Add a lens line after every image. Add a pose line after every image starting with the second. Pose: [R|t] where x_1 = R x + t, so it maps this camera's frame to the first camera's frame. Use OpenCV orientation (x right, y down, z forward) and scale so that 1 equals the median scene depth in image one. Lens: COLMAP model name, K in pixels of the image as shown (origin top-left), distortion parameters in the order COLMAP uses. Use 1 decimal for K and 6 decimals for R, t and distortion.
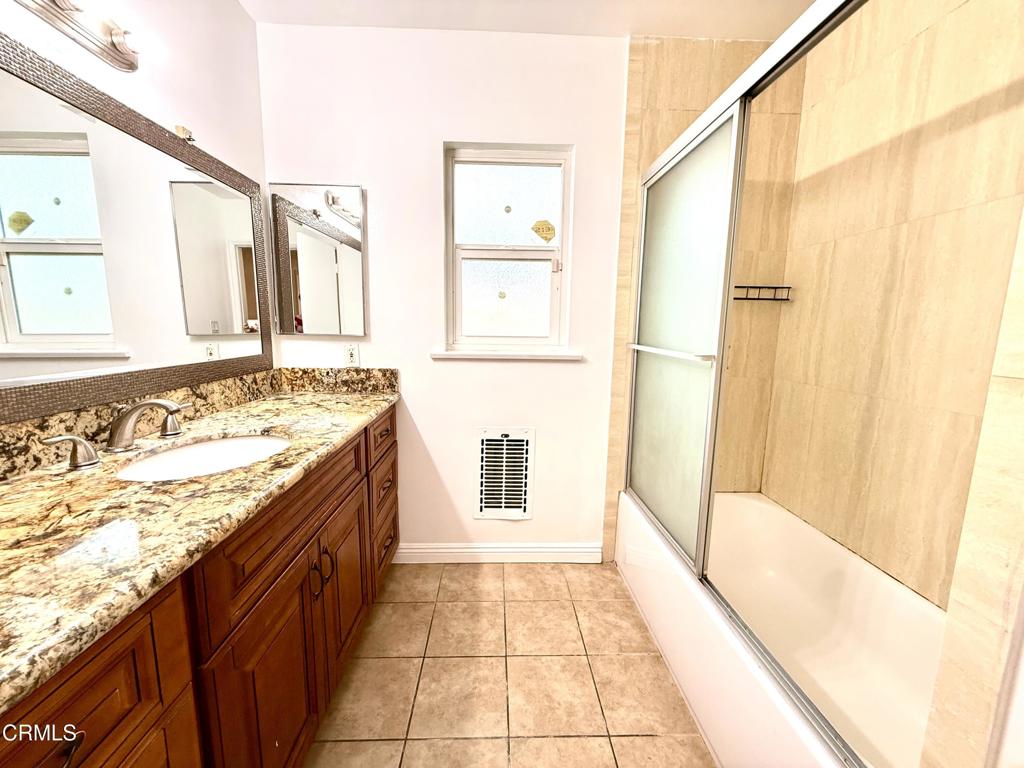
lens RADIAL K [[410.5, 0, 508.6], [0, 410.5, 386.3], [0, 0, 1]] dist [-0.004567, -0.000111]
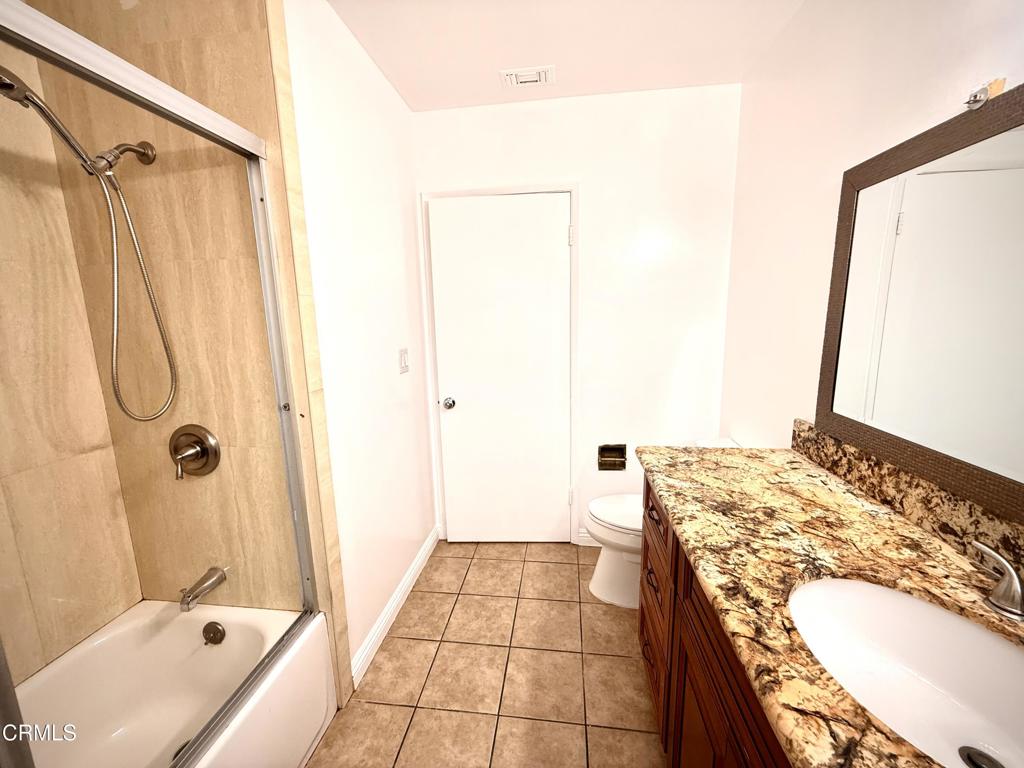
lens RADIAL K [[410.5, 0, 513.6], [0, 410.5, 385.2], [0, 0, 1]] dist [-0.004567, -0.000111]
pose [[-0.987311, -0.022876, 0.157140, -0.296668], [0.028497, 0.947981, 0.317050, -0.544685], [-0.156219, 0.317505, -0.935300, 2.042718]]
